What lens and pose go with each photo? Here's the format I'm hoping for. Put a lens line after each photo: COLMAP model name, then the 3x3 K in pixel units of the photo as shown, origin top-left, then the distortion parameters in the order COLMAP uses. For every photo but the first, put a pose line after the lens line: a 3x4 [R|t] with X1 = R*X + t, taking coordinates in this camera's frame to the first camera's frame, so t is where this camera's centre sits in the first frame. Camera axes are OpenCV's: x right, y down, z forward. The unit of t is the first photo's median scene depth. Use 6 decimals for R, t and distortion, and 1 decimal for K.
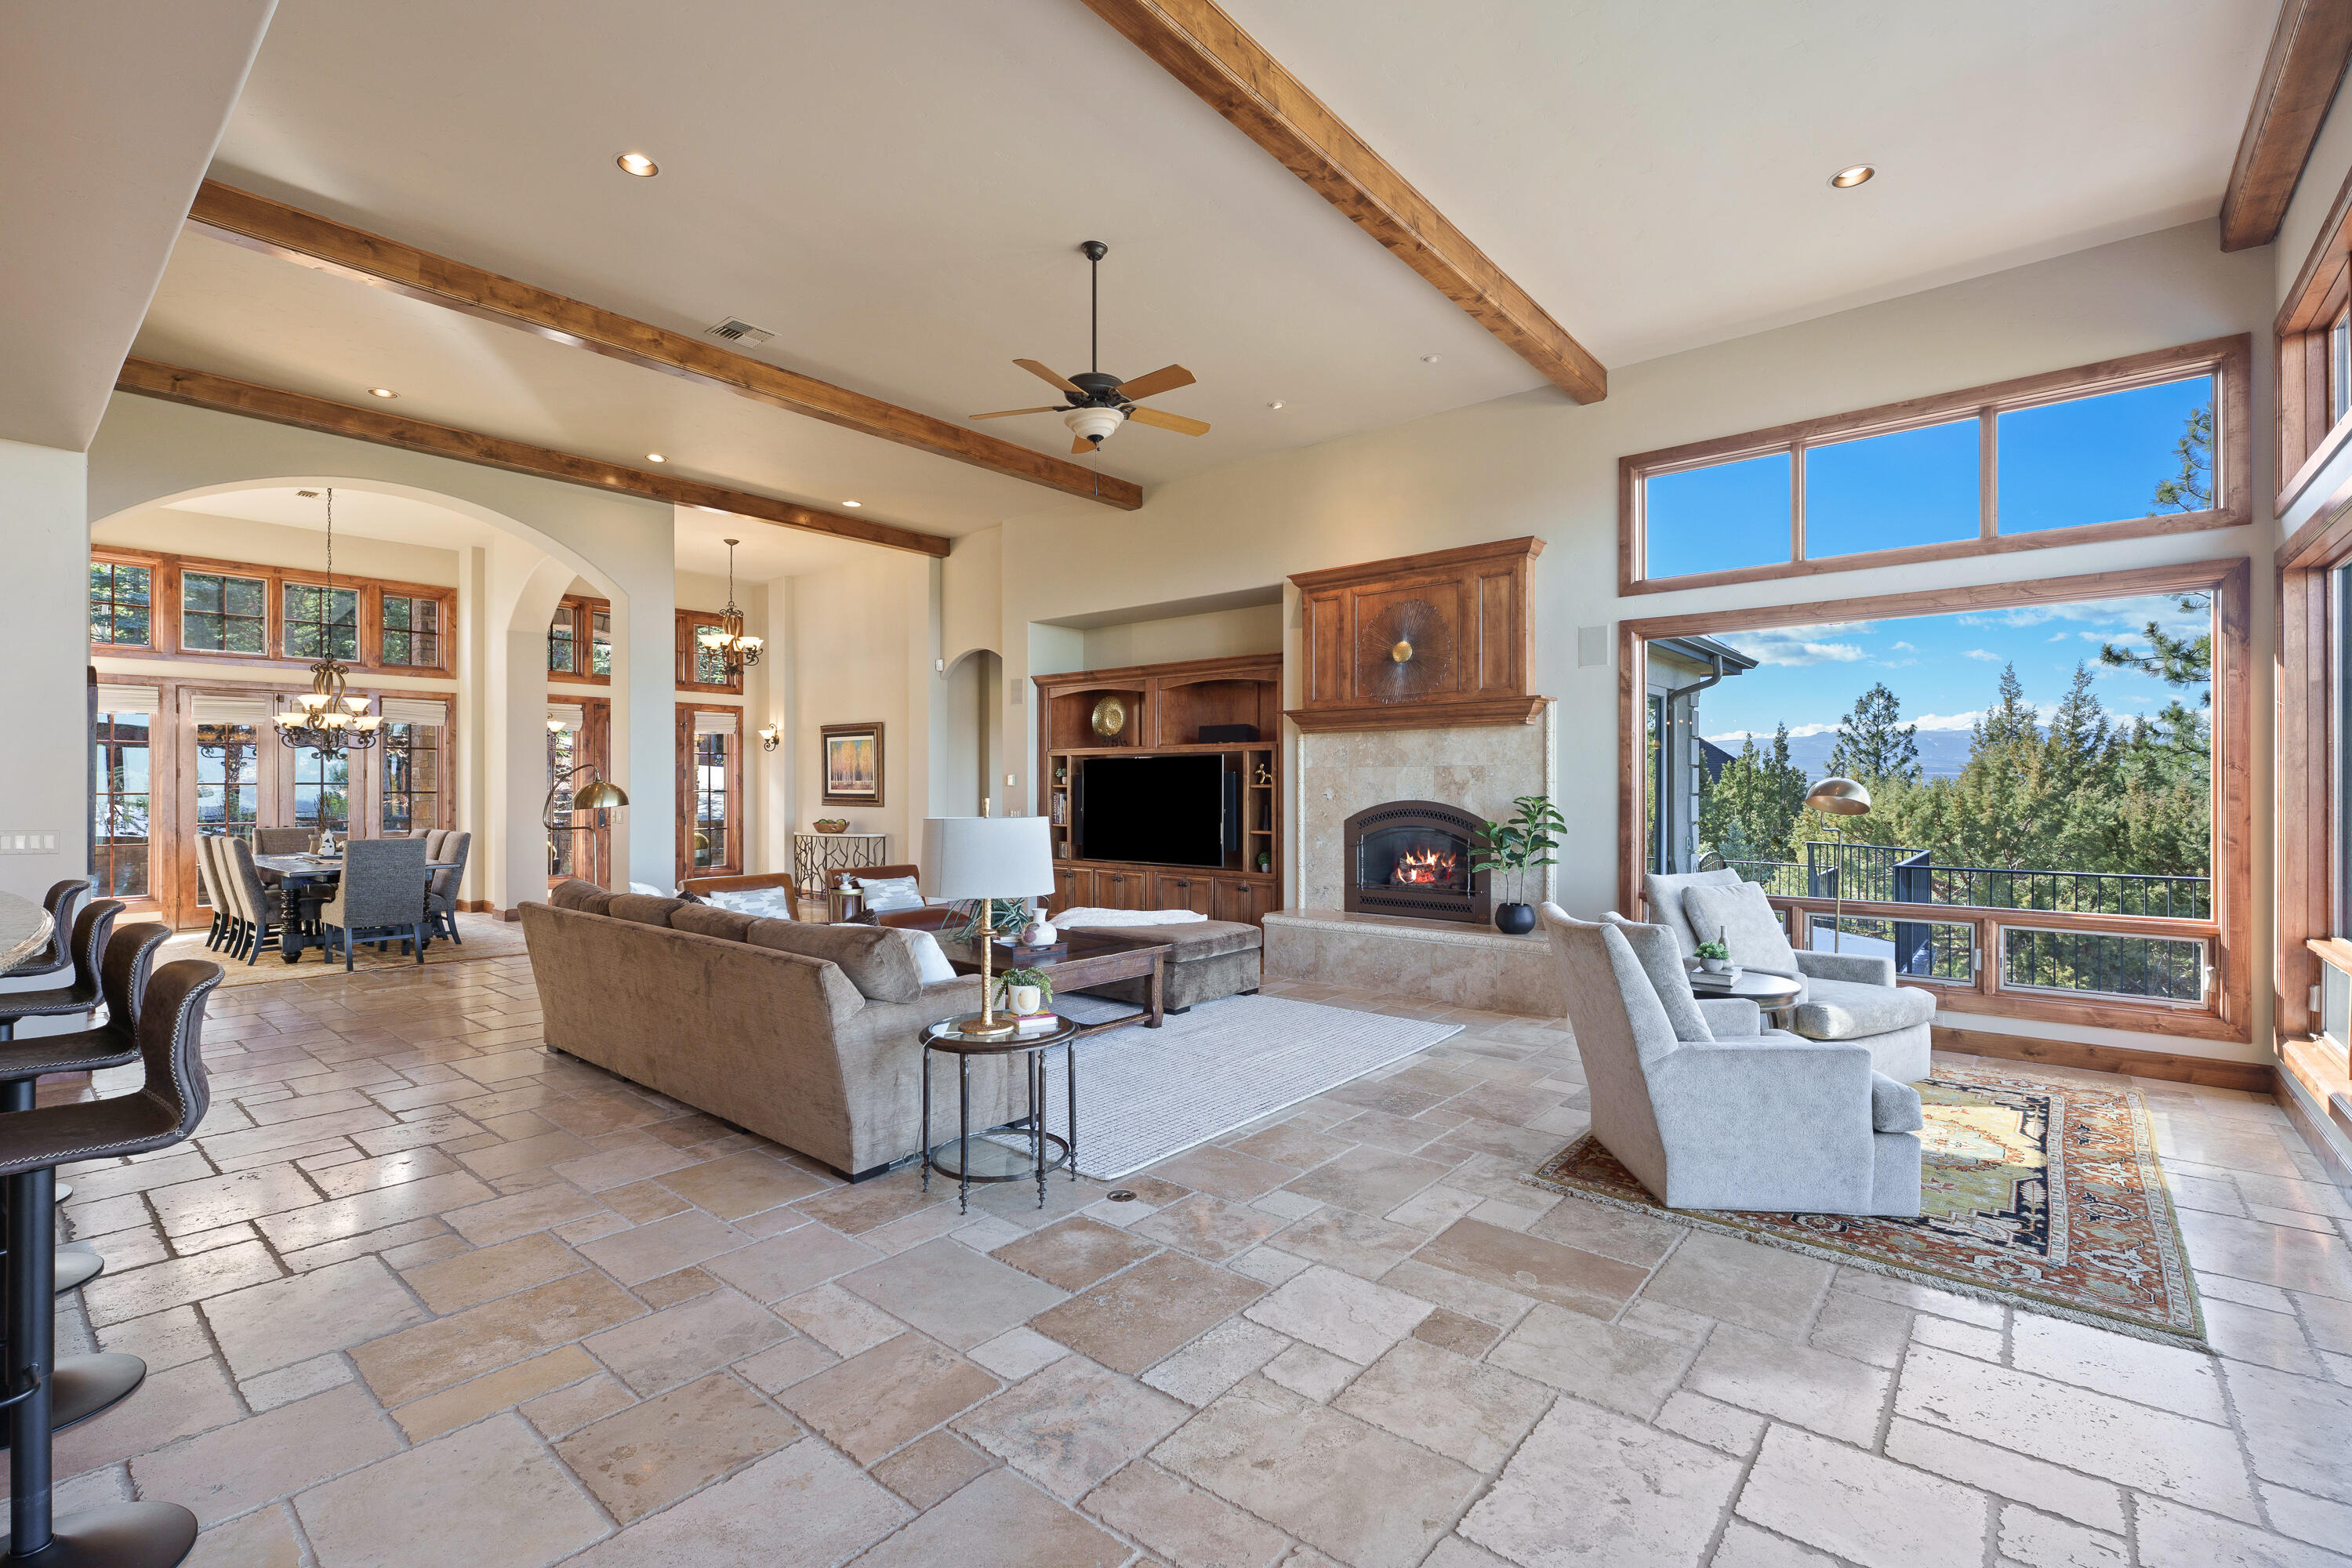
lens RADIAL K [[1031.7, 0, 1172.9], [0, 1031.7, 790.9], [0, 0, 1]] dist [-0.001064, -0.000657]
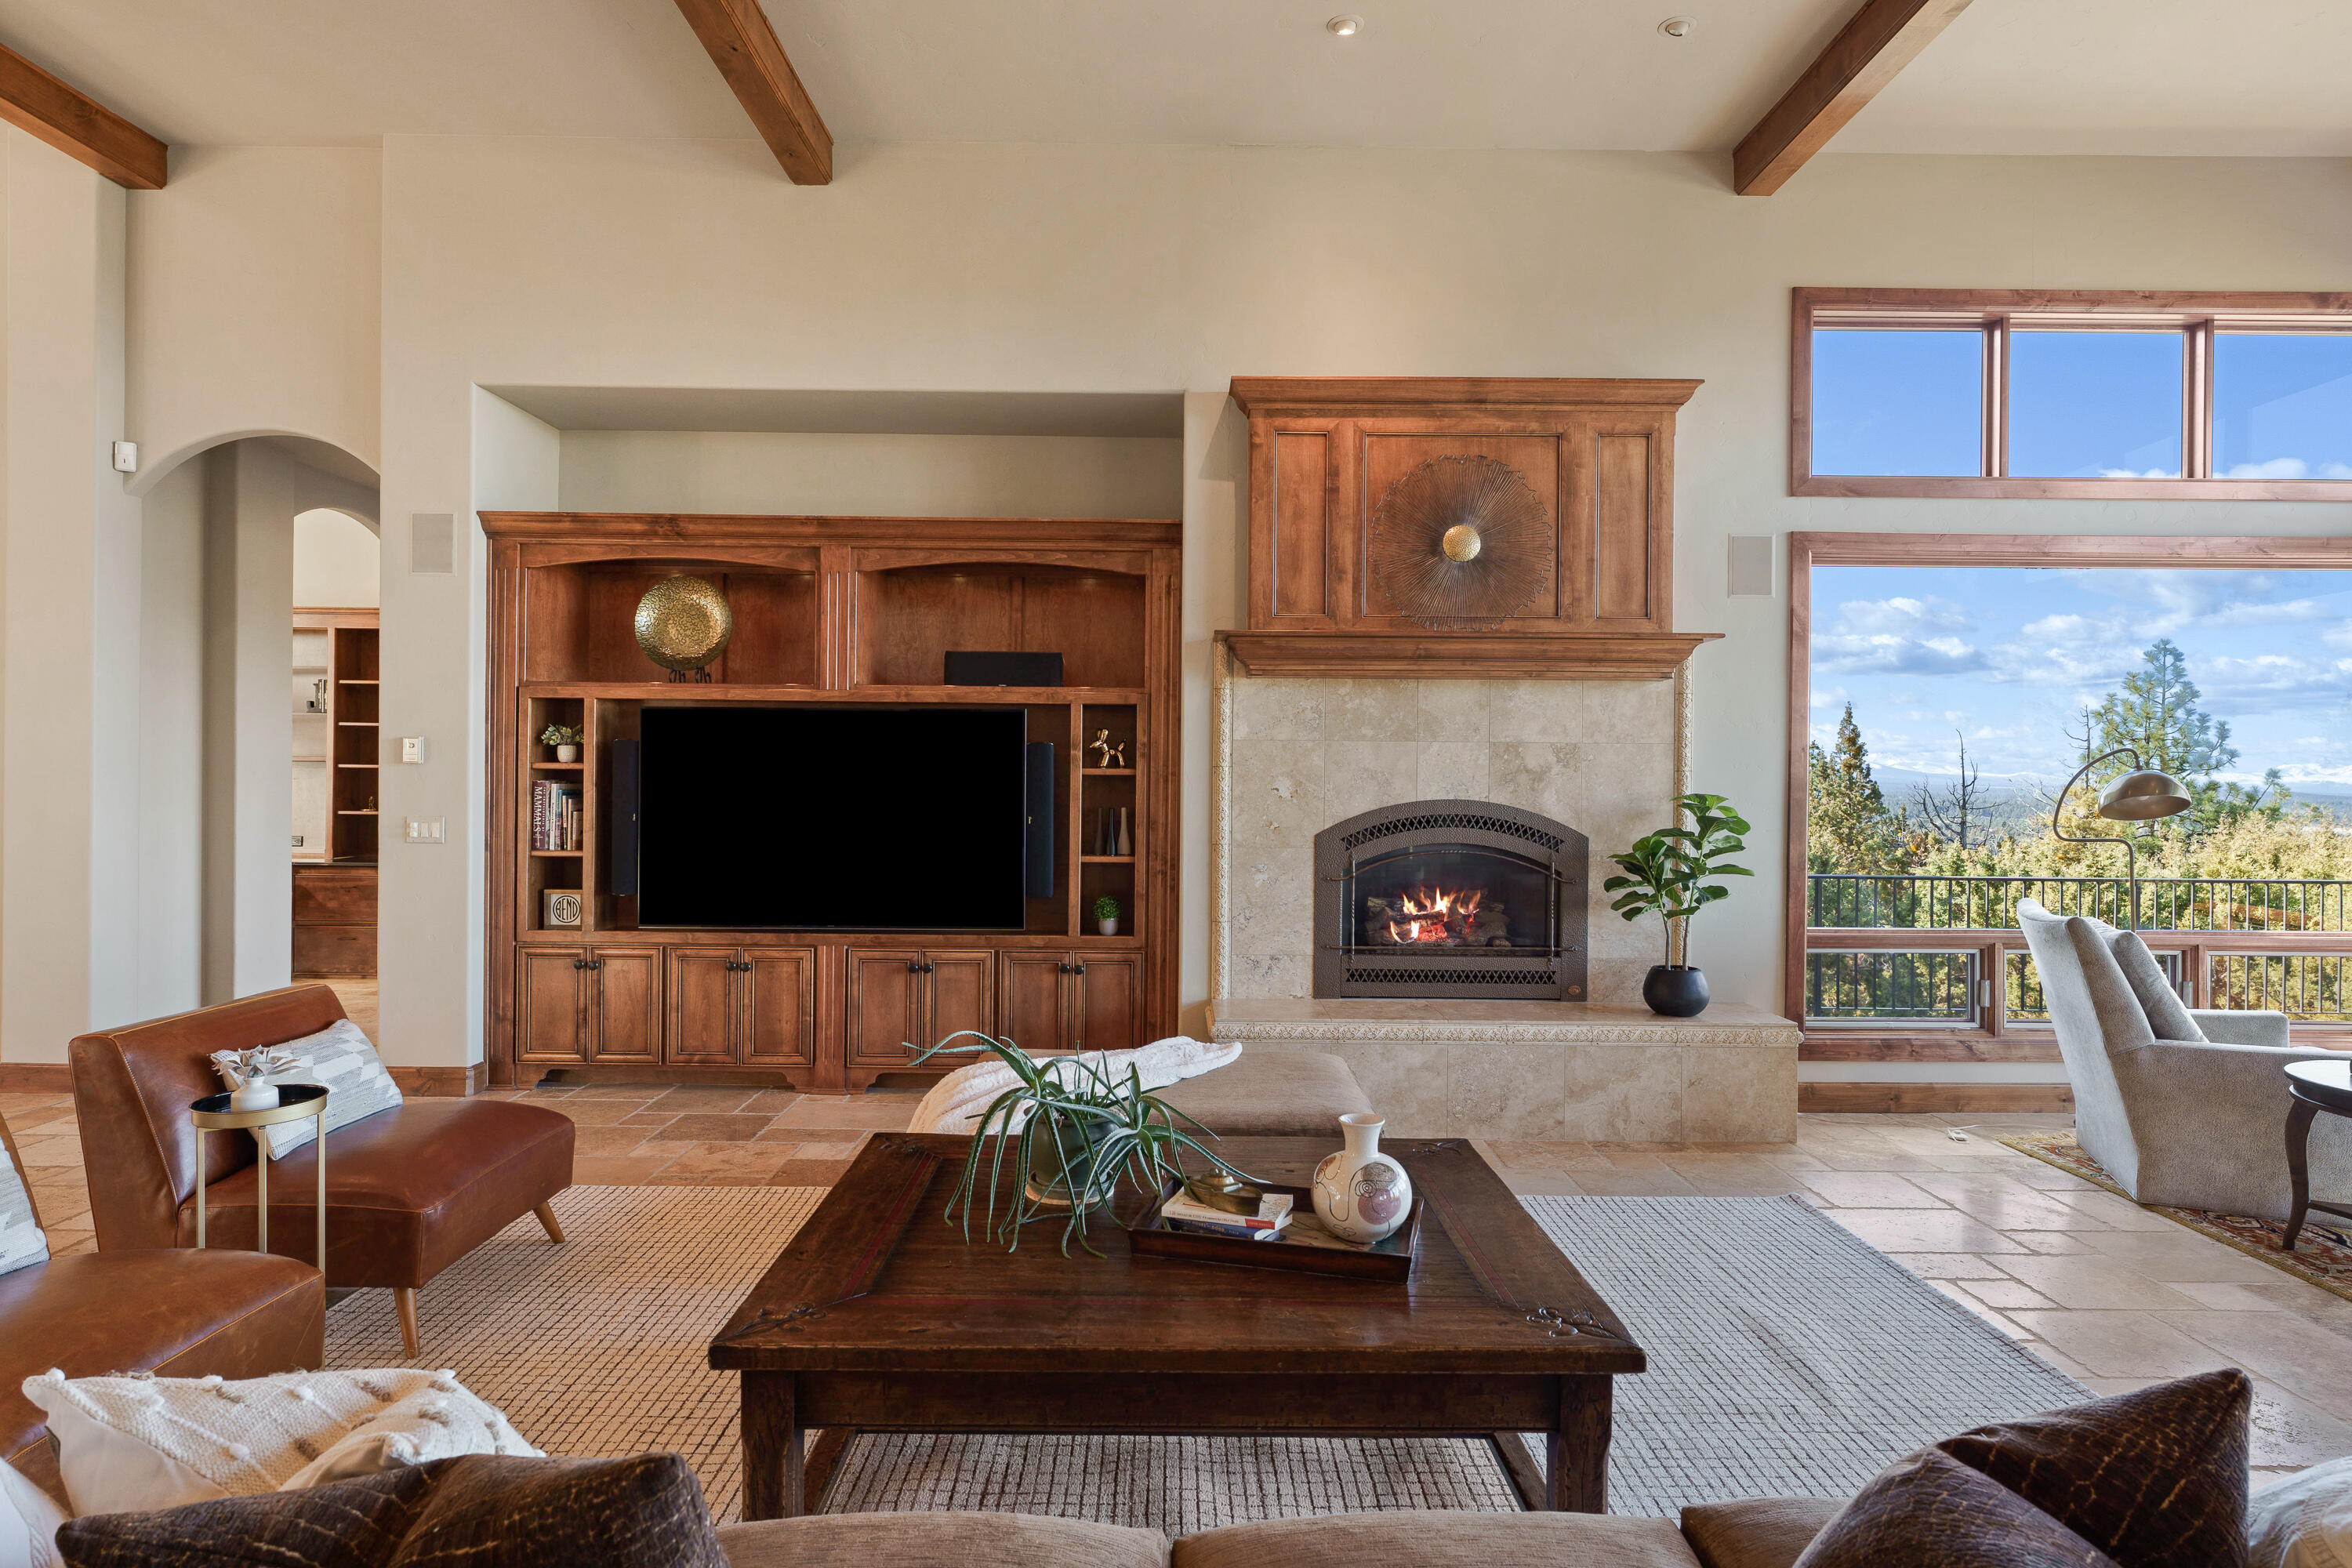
lens RADIAL K [[1290.5, 0, 1180.1], [0, 1290.5, 782.9], [0, 0, 1]] dist [-0.002879, 0.003166]
pose [[0.761936, 0.004930, 0.647634, -0.349287], [-0.007048, 0.999975, 0.000680, 0.000312], [-0.647614, -0.005083, 0.761951, 0.526982]]
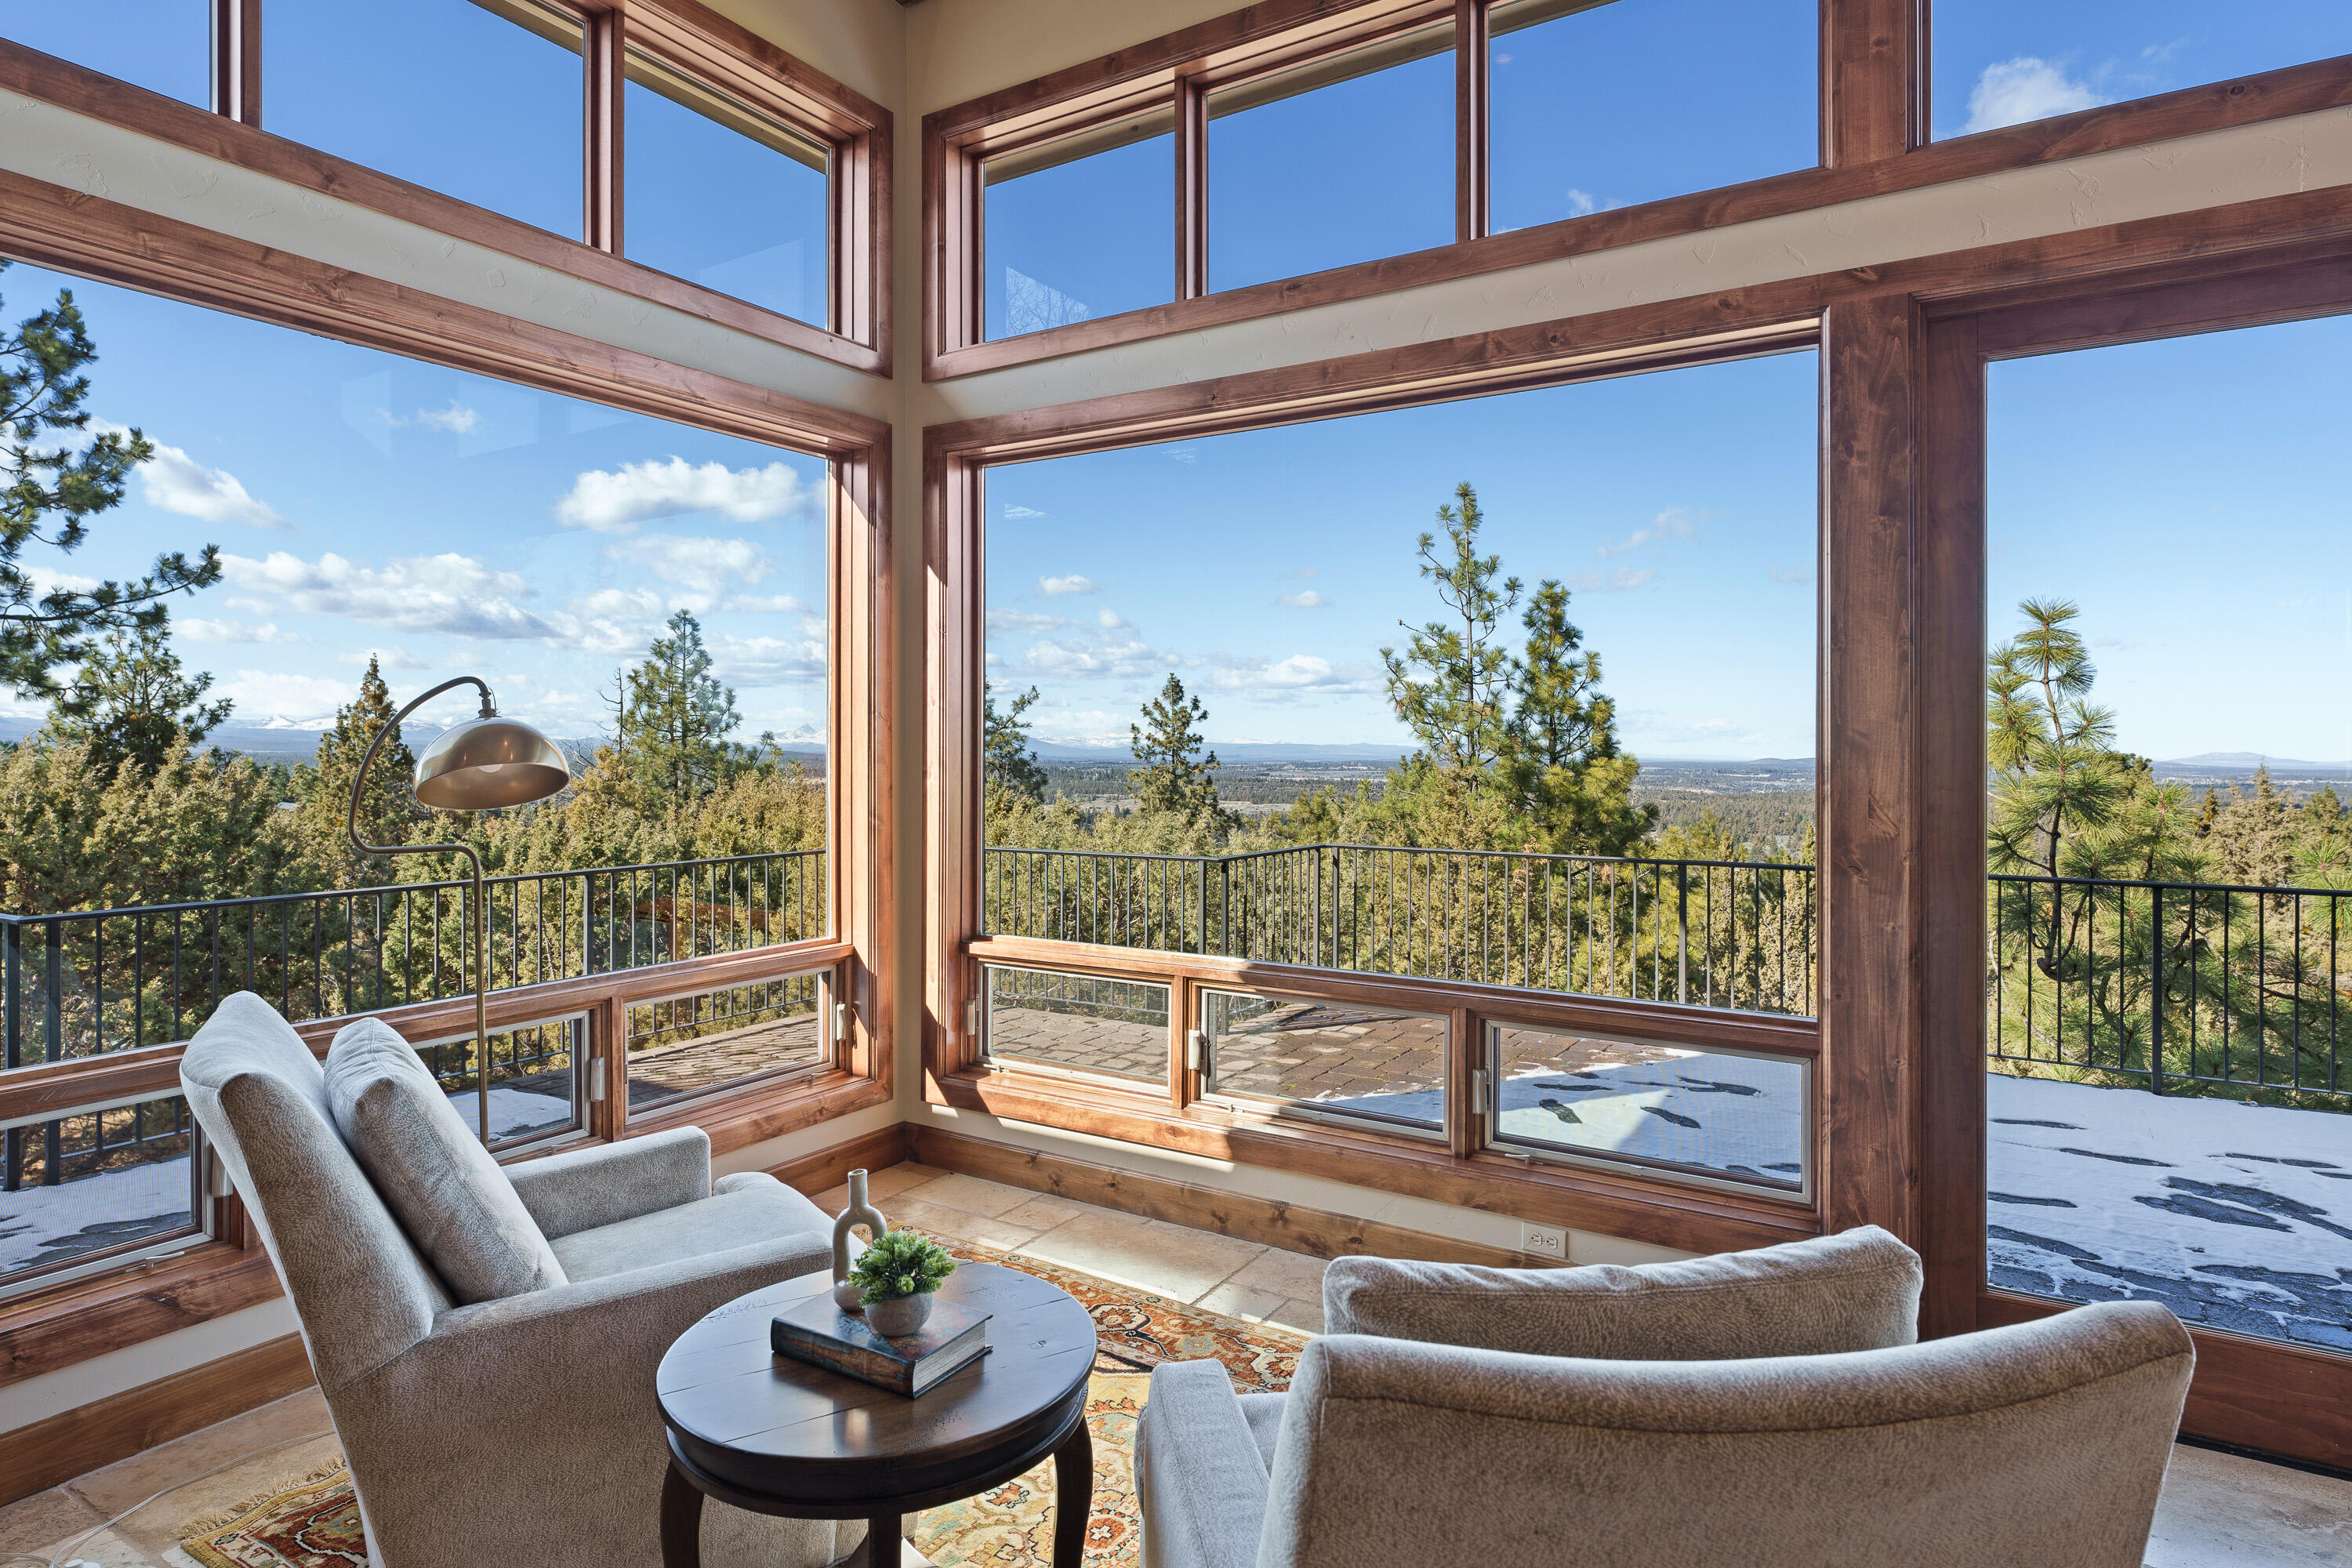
lens RADIAL K [[1290.5, 0, 1189.8], [0, 1290.5, 741.9], [0, 0, 1]] dist [-0.002879, 0.003166]
pose [[-0.147172, 0.005021, 0.989098, 0.074483], [0.004493, 0.999980, -0.004407, 0.000351], [-0.989101, 0.003795, -0.147192, 0.572583]]
